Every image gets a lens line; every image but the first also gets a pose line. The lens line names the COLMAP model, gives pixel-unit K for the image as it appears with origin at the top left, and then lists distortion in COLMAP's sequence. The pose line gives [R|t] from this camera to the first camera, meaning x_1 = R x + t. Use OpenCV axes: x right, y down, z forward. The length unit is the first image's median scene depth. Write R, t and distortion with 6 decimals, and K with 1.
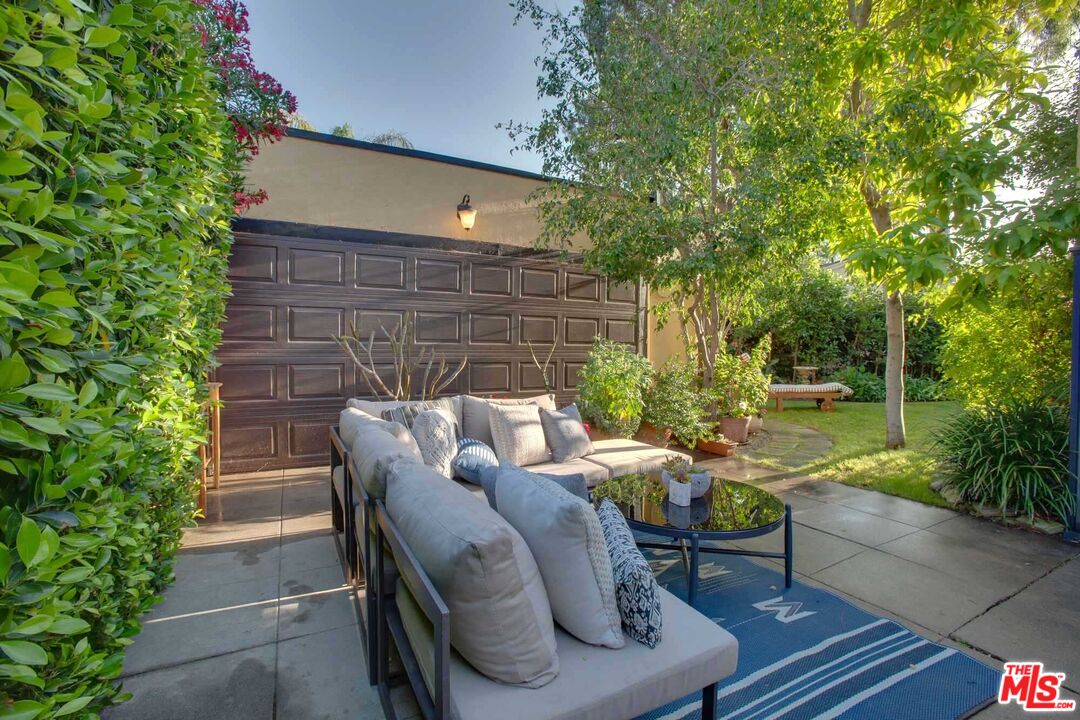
lens RADIAL K [[487.7, 0, 540.0], [0, 487.7, 360.0], [0, 0, 1]] dist [-0.072809, 0.024788]
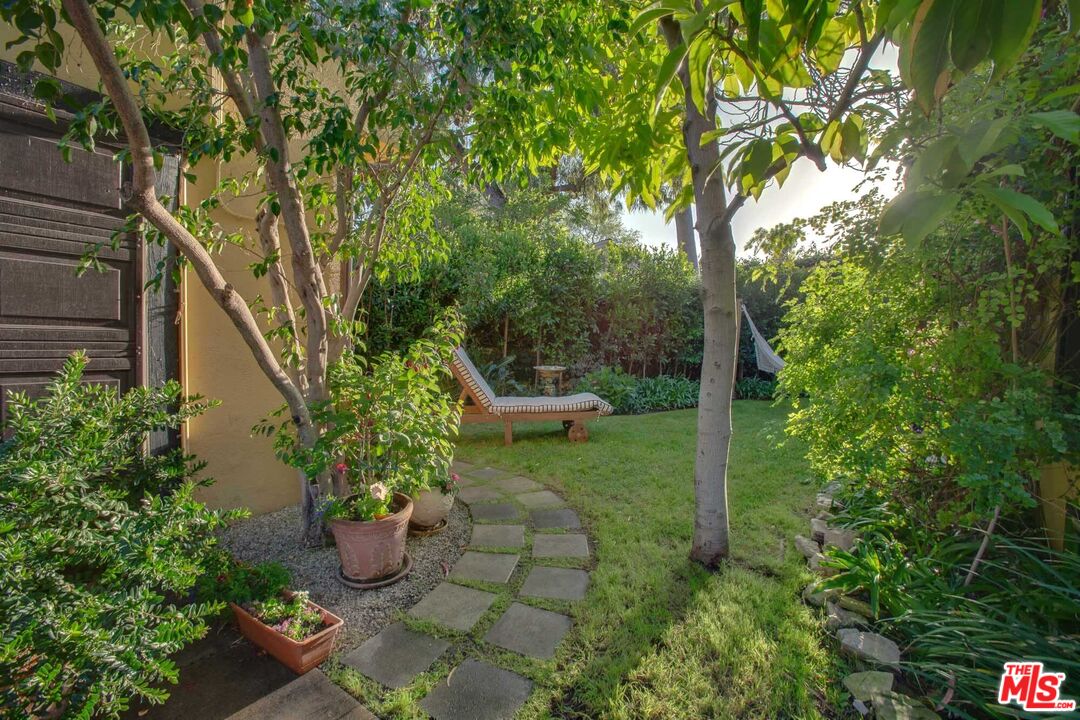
lens RADIAL K [[487.7, 0, 540.0], [0, 487.7, 360.0], [0, 0, 1]] dist [-0.072809, 0.024788]
pose [[0.891102, -0.005329, 0.453773, 0.206272], [-0.002943, 0.999842, 0.017522, -0.008340], [-0.453794, -0.016949, 0.890945, 0.347498]]
